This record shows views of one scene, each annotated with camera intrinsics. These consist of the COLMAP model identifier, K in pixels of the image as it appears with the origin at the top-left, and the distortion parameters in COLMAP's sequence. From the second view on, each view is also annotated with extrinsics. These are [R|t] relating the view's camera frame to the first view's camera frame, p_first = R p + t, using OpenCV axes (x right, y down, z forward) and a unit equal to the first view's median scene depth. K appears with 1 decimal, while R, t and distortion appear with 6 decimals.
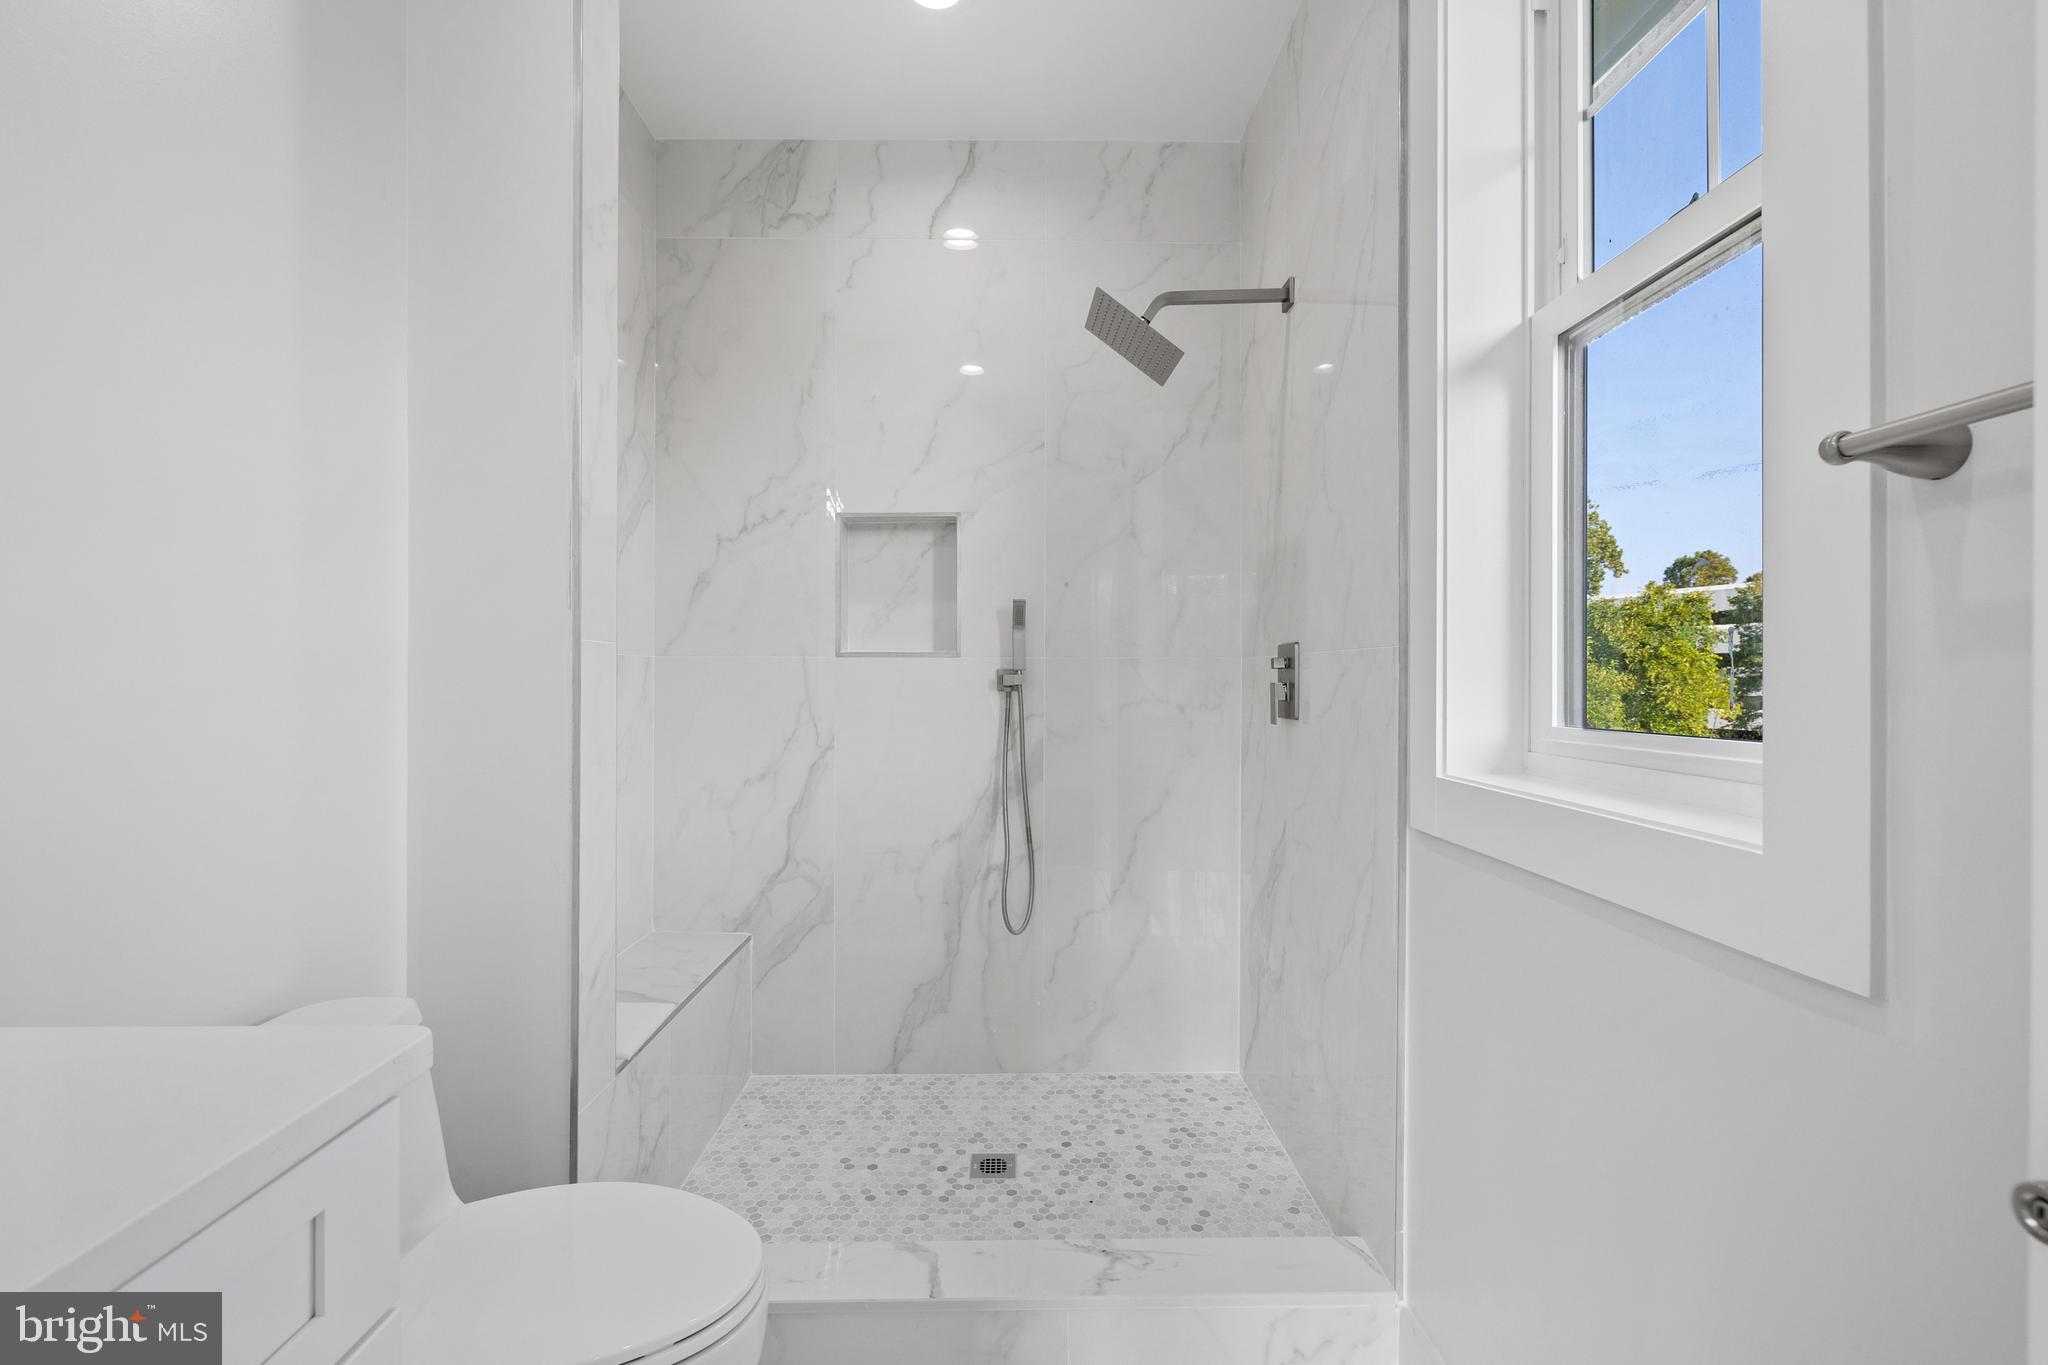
lens RADIAL K [[872.9, 0, 1033.2], [0, 872.9, 677.9], [0, 0, 1]] dist [0.001310, -0.000865]
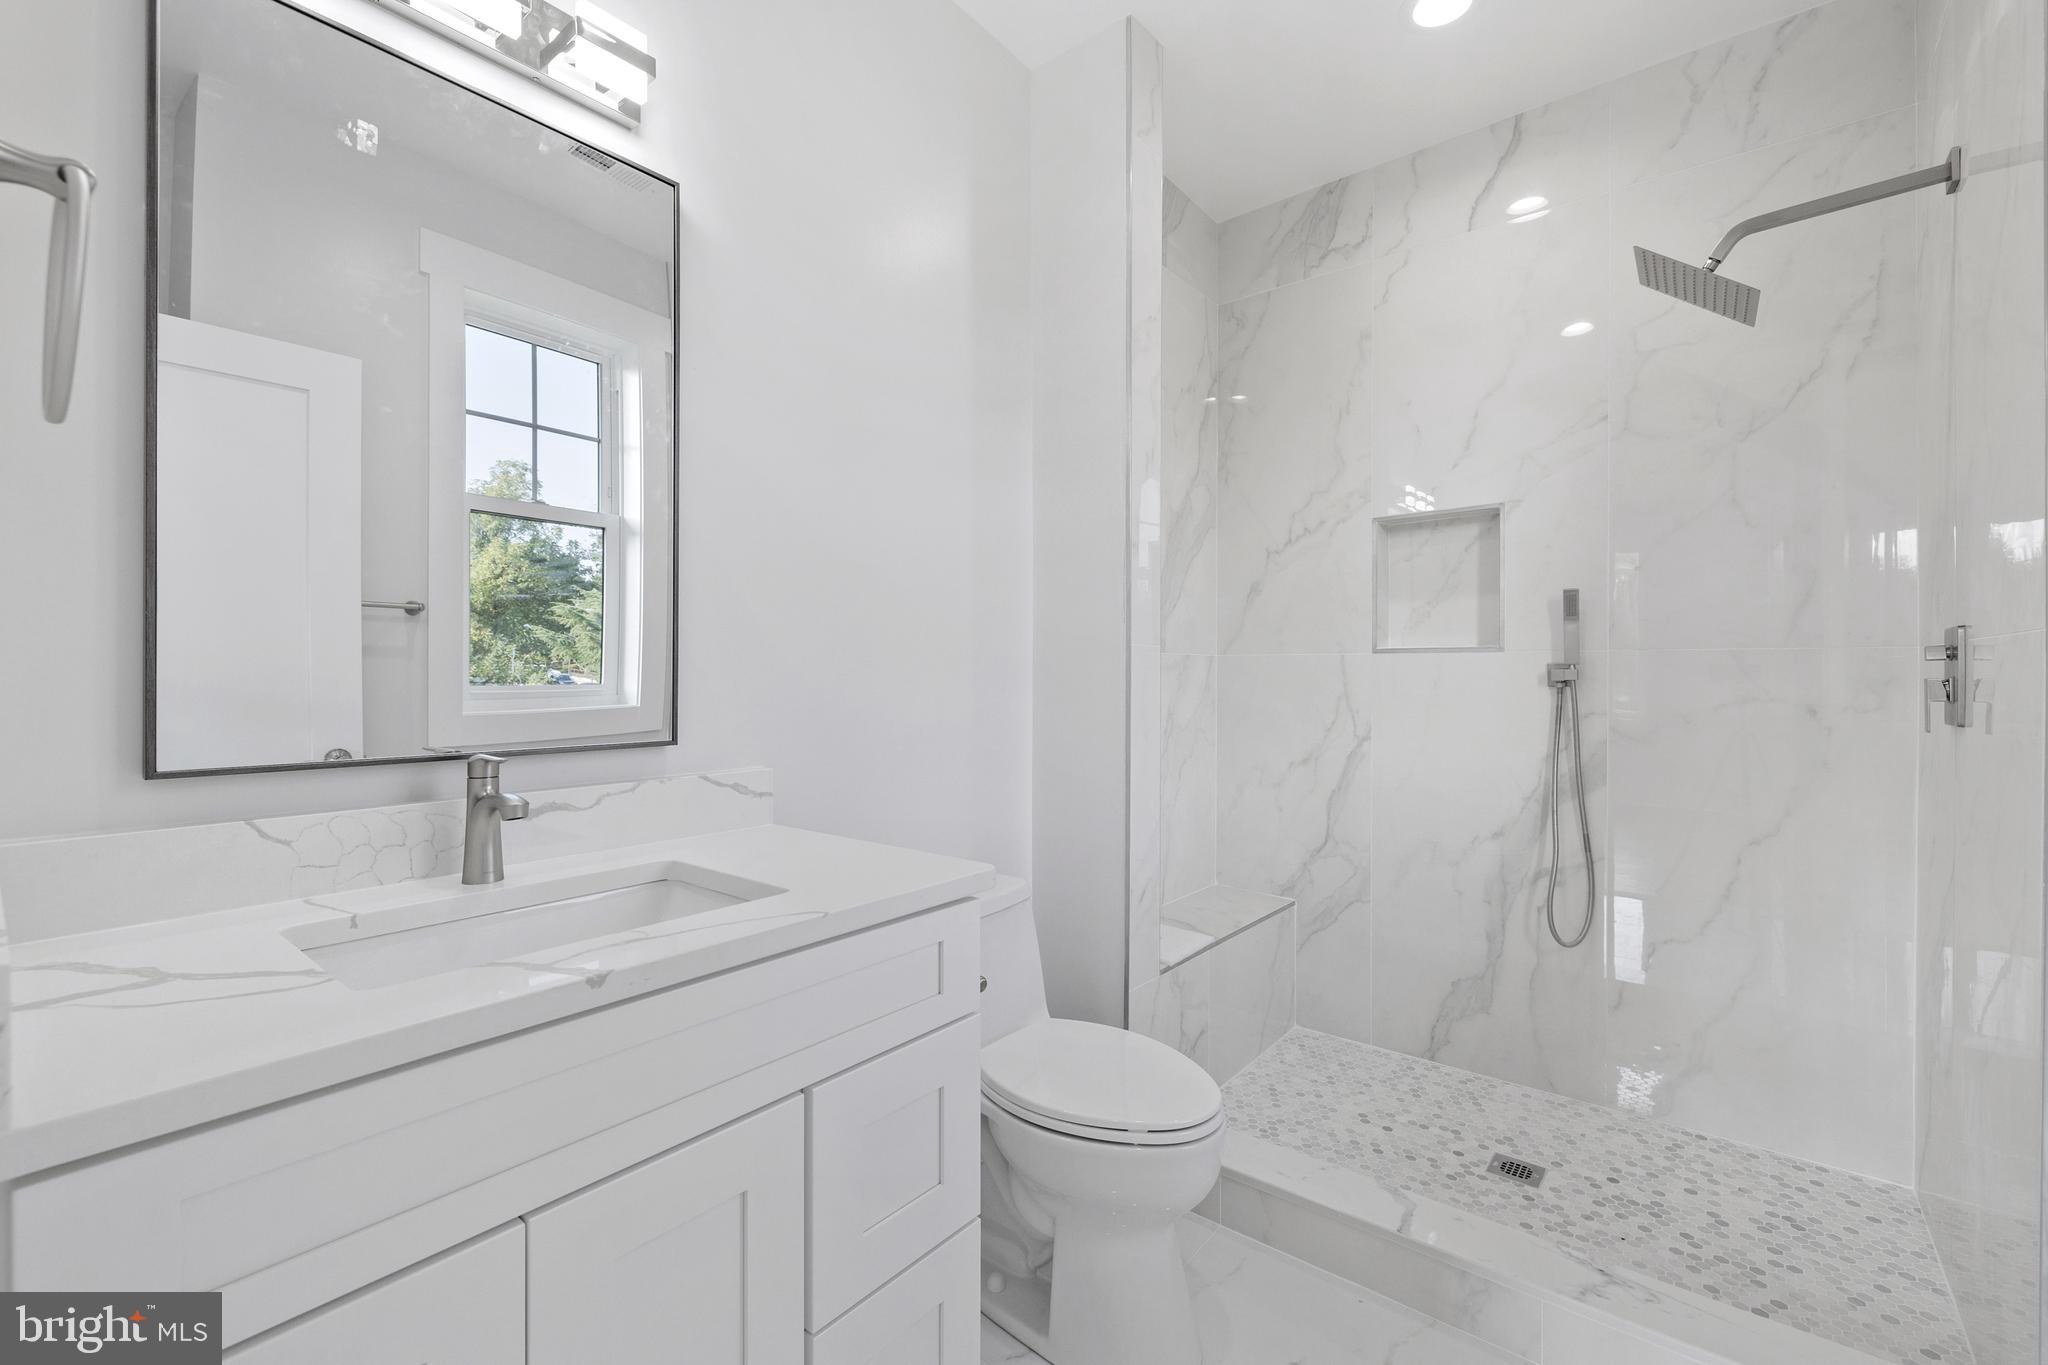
lens RADIAL K [[872.9, 0, 1018.6], [0, 872.9, 671.6], [0, 0, 1]] dist [0.001310, -0.000865]
pose [[0.763399, -0.001646, -0.645925, 0.132830], [0.000951, 0.999999, -0.001425, -0.000632], [0.645927, 0.000474, 0.763399, -0.091301]]
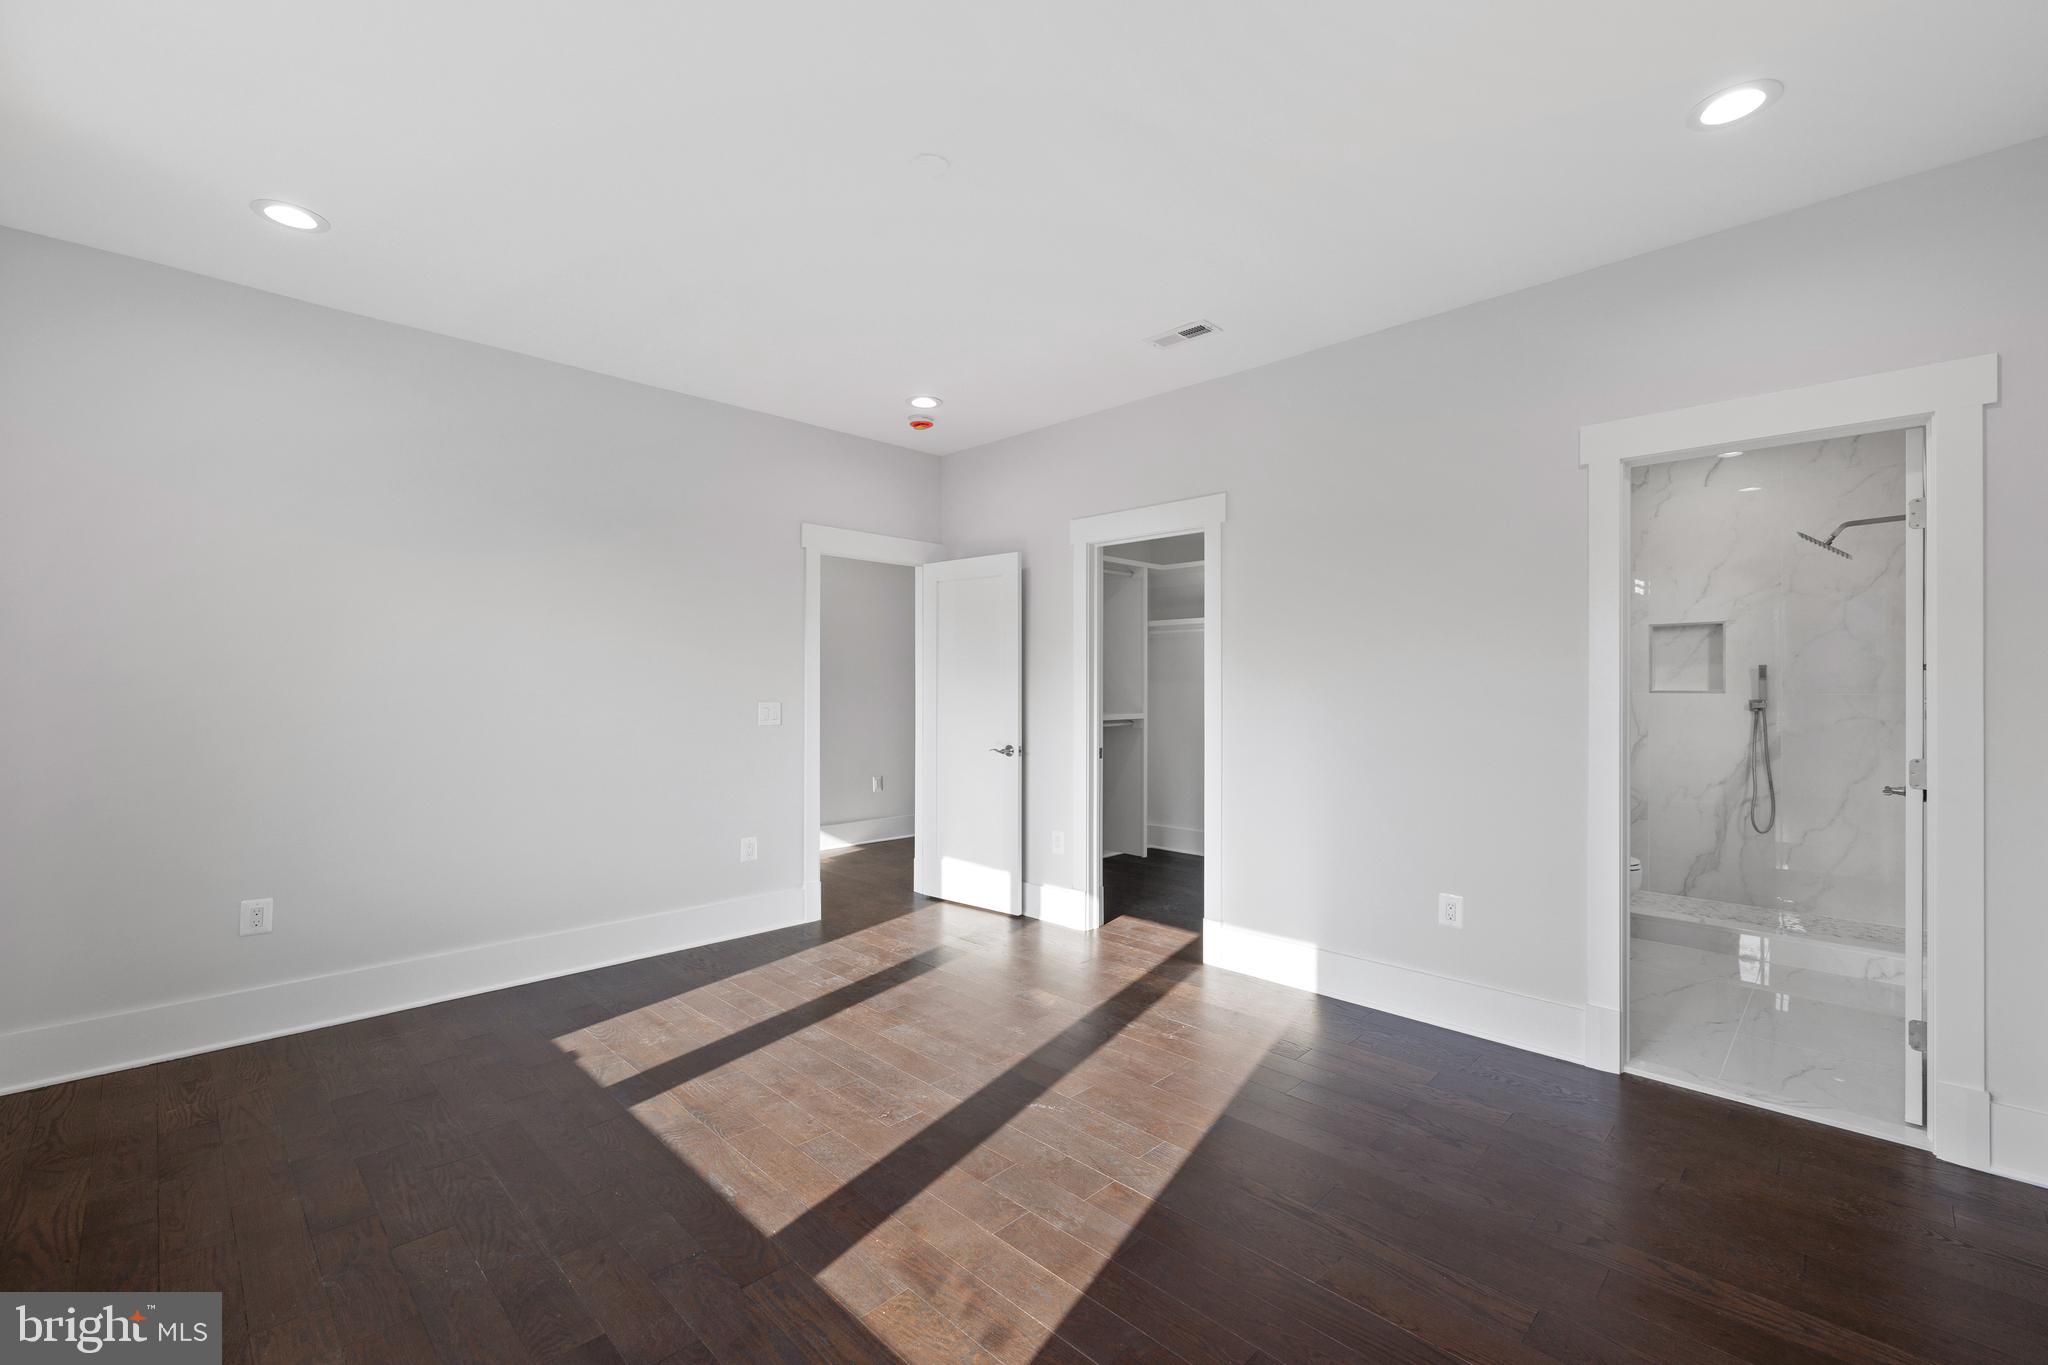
lens RADIAL K [[872.9, 0, 1009.3], [0, 872.9, 682.0], [0, 0, 1]] dist [0.001310, -0.000865]
pose [[0.687652, -0.005121, -0.726022, 0.242215], [-0.009579, 0.999824, -0.016125, -0.002300], [0.725977, 0.018042, 0.687482, -1.574258]]
